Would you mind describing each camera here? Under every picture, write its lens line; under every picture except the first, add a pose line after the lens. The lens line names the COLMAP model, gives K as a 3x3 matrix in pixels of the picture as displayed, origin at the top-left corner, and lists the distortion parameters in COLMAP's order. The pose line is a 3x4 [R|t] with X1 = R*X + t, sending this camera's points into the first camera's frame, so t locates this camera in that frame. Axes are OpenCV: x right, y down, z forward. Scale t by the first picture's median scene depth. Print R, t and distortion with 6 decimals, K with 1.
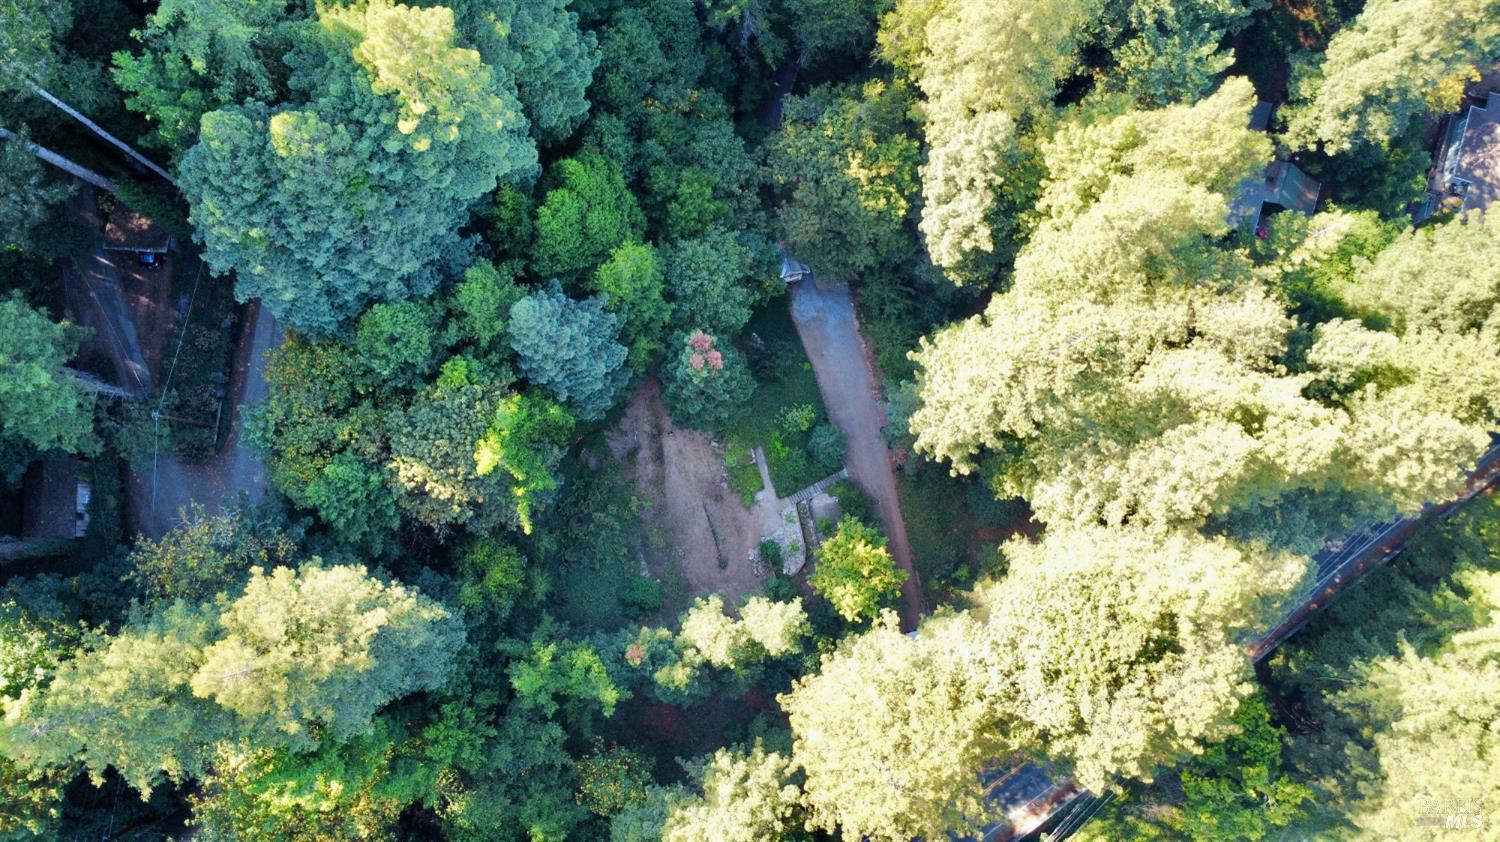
lens RADIAL K [[1165.7, 0, 753.3], [0, 1165.7, 434.2], [0, 0, 1]] dist [-0.022487, -0.015842]
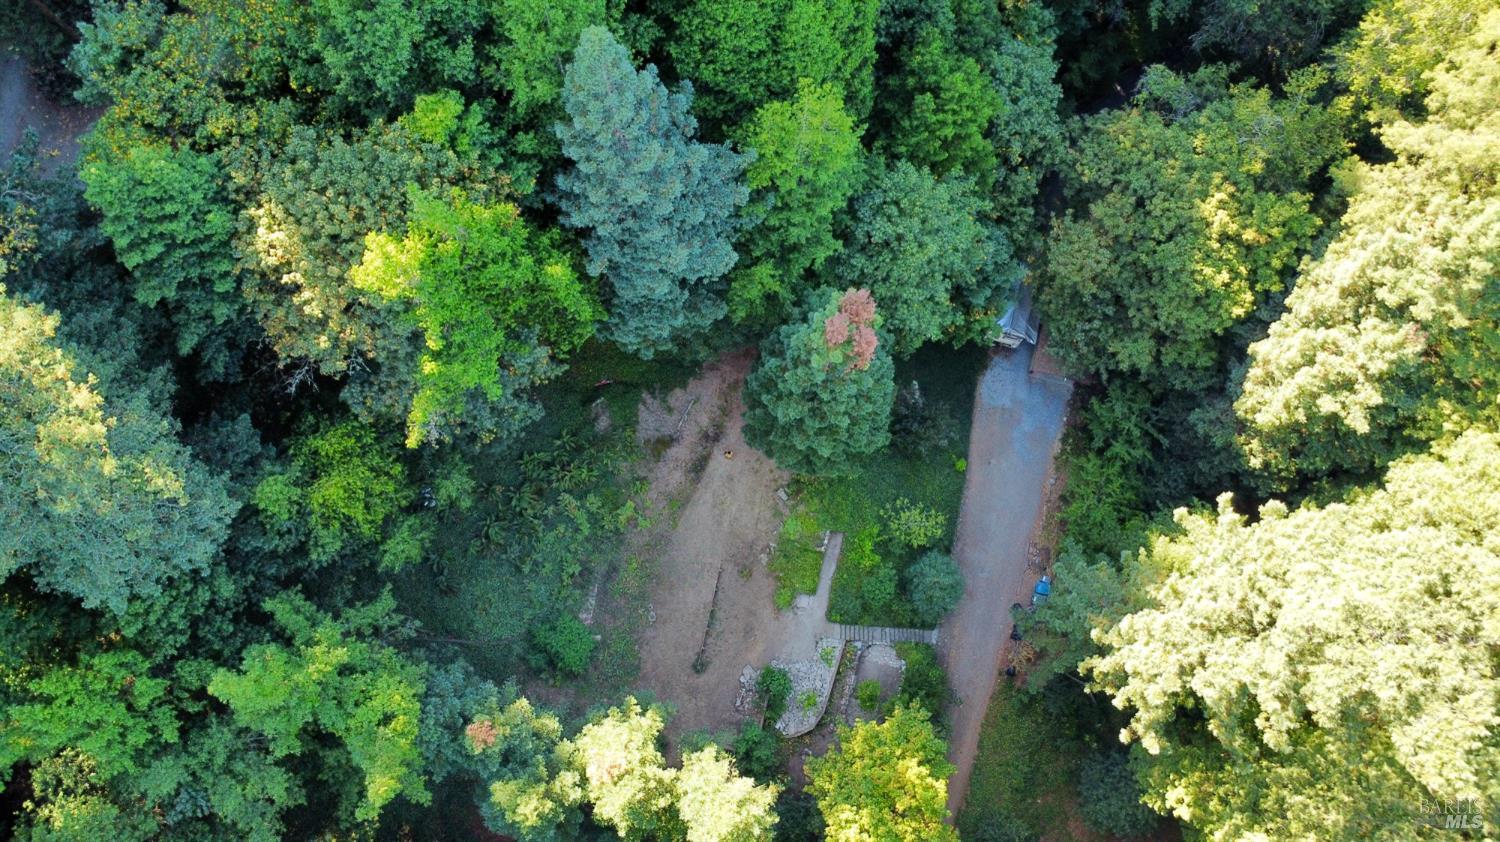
lens RADIAL K [[1165.7, 0, 756.7], [0, 1165.7, 421.3], [0, 0, 1]] dist [-0.022487, -0.015842]
pose [[0.866739, 0.490992, -0.087691, -0.011086], [-0.497024, 0.864928, -0.069760, 0.031490], [0.041594, 0.104049, 0.993702, 0.446315]]
